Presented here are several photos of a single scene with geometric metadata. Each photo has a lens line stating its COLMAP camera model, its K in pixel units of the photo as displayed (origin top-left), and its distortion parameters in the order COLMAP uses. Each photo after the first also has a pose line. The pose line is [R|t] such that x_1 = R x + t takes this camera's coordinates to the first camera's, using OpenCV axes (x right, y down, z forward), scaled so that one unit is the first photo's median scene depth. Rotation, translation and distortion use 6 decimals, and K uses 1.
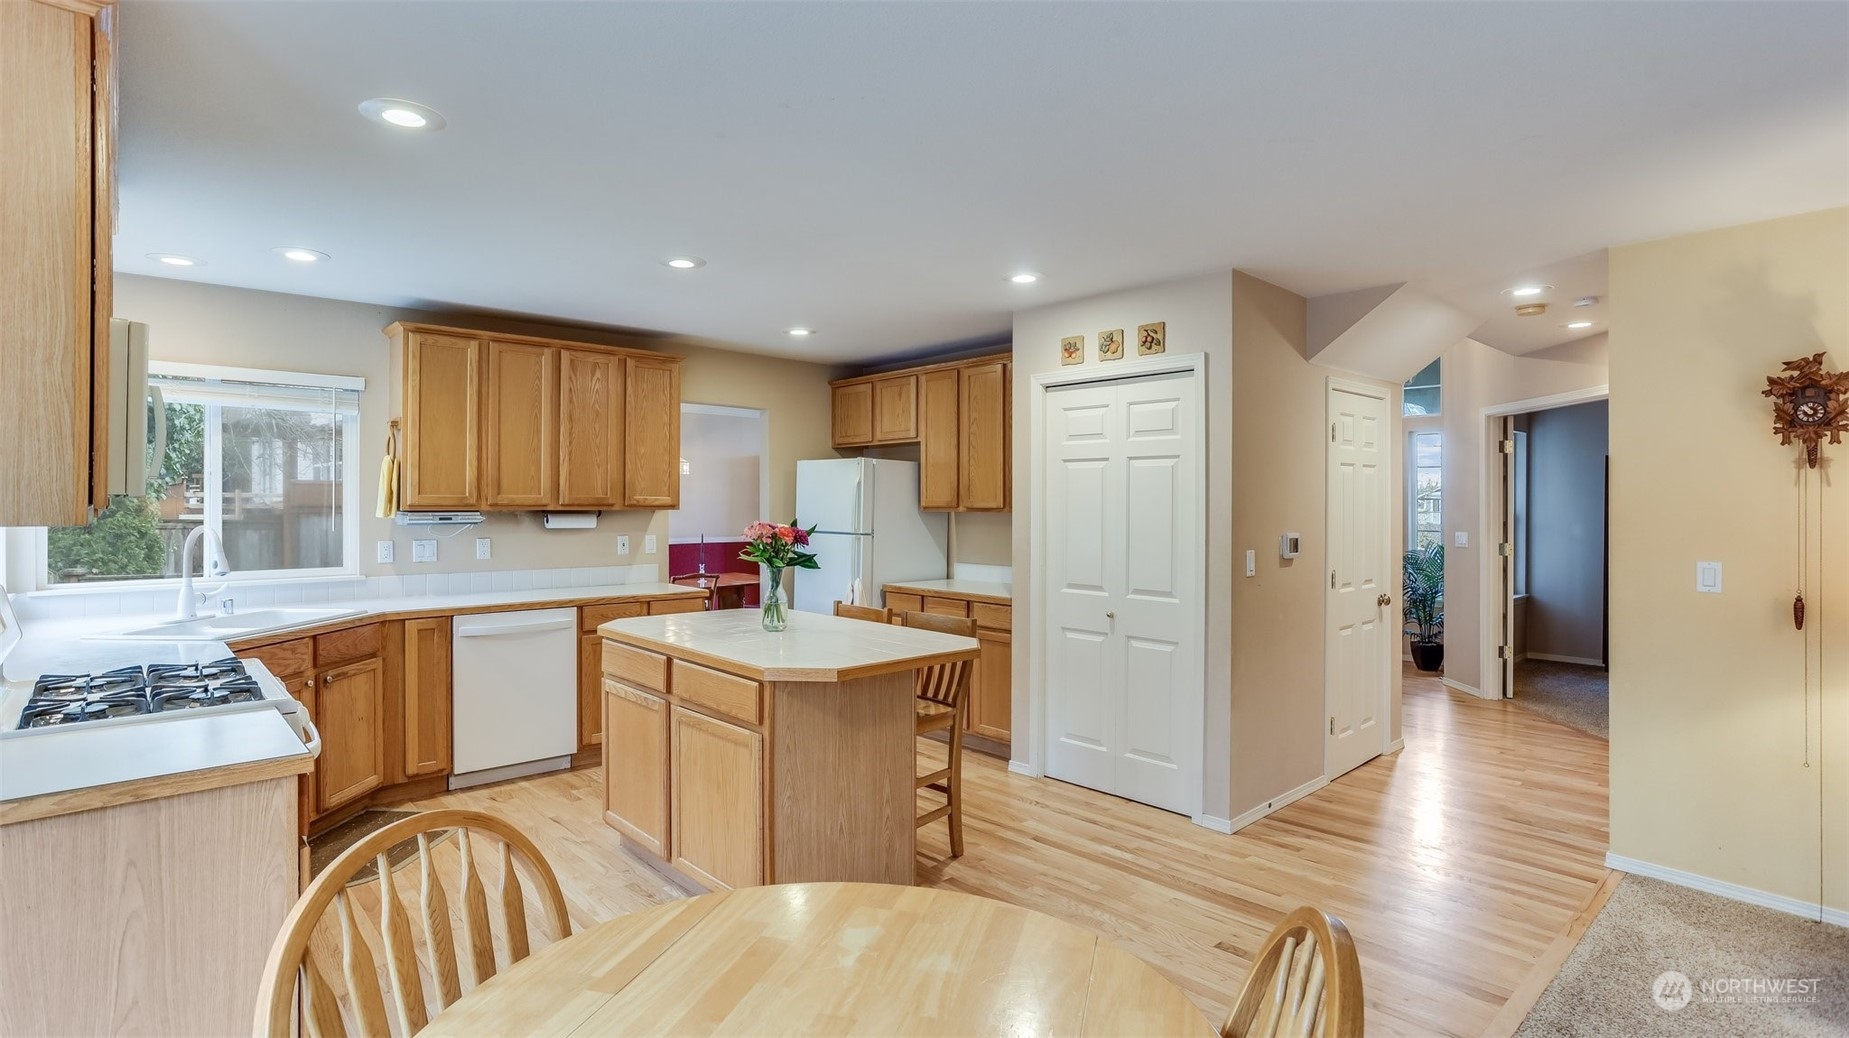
lens RADIAL K [[898.9, 0, 920.3], [0, 898.9, 516.6], [0, 0, 1]] dist [0.000981, 0.000243]
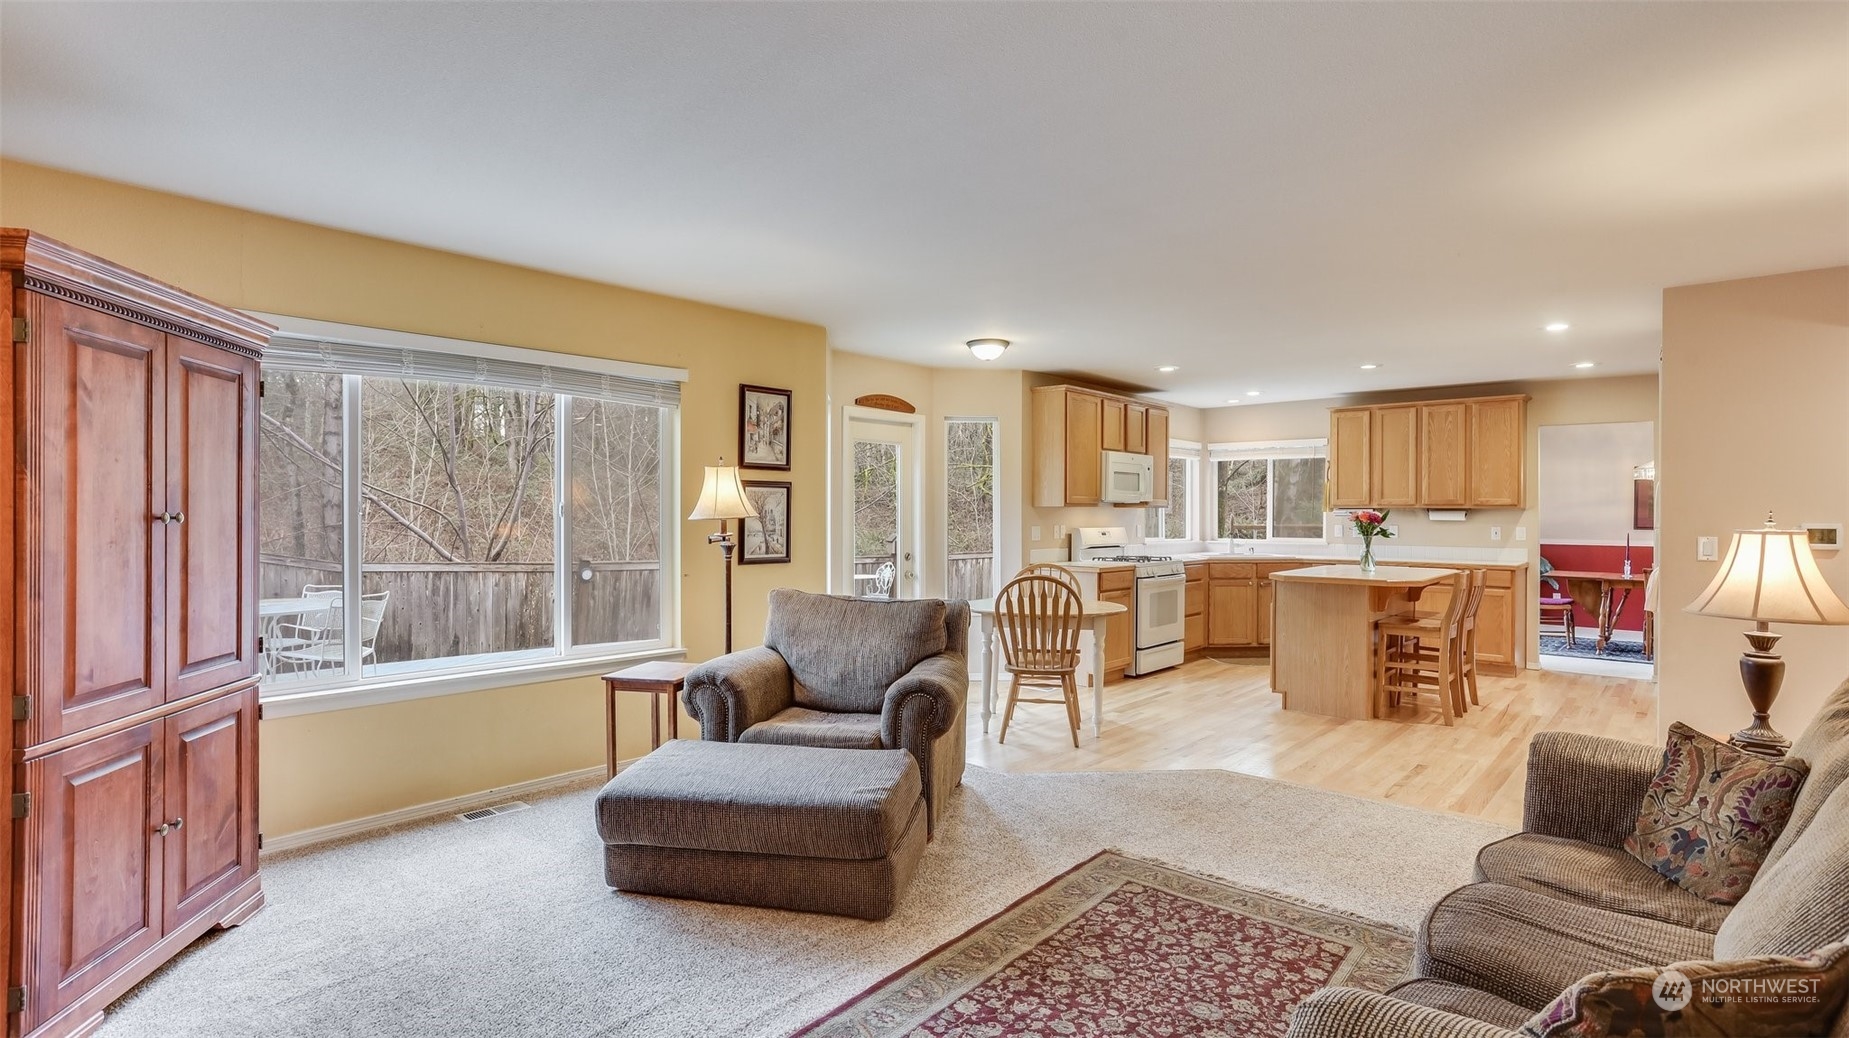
lens RADIAL K [[935.8, 0, 933.8], [0, 935.8, 506.0], [0, 0, 1]] dist [-0.002450, 0.002156]
pose [[0.141211, -0.009124, -0.989937, 1.177019], [-0.016101, 0.999804, -0.011512, 0.023926], [0.989849, 0.017564, 0.141037, -0.090426]]
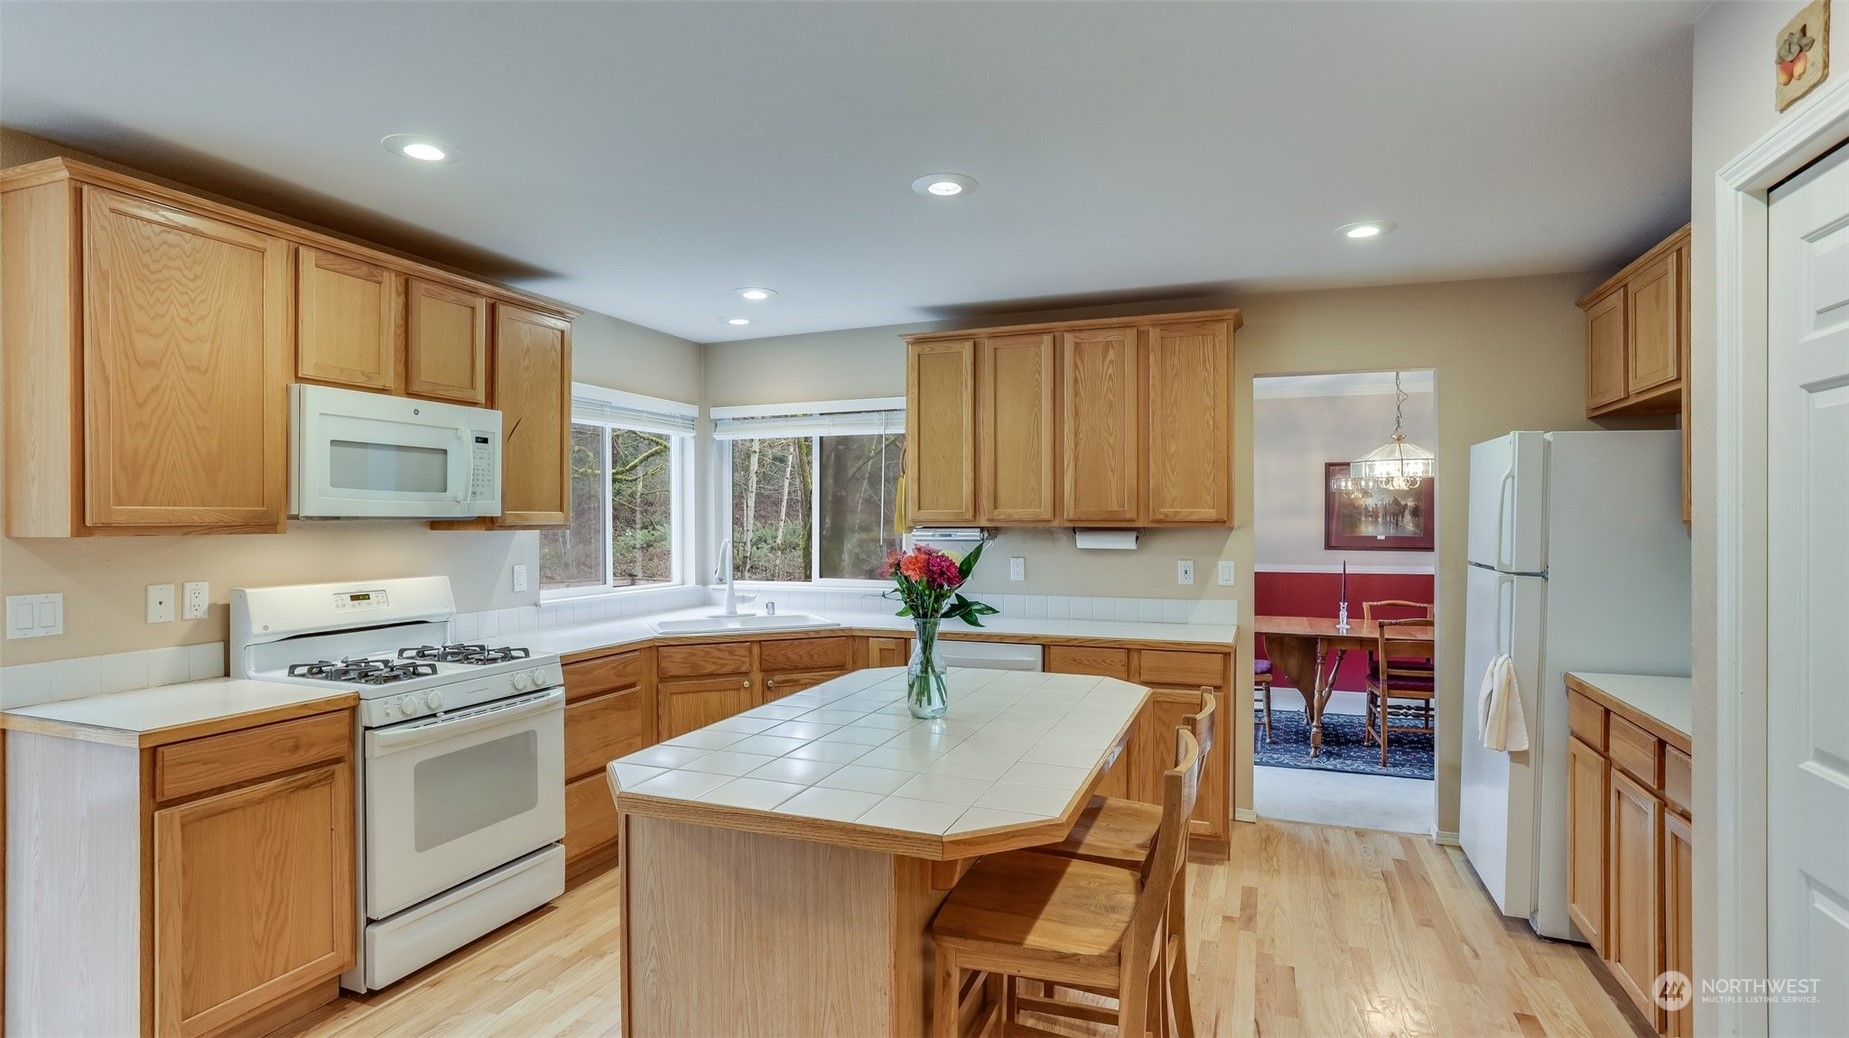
lens RADIAL K [[935.8, 0, 913.4], [0, 935.8, 512.3], [0, 0, 1]] dist [-0.002450, 0.002156]
pose [[0.446116, -0.008543, -0.894934, 0.329980], [-0.009243, 0.999857, -0.014152, -0.007029], [0.894927, 0.014585, 0.445973, 0.518977]]
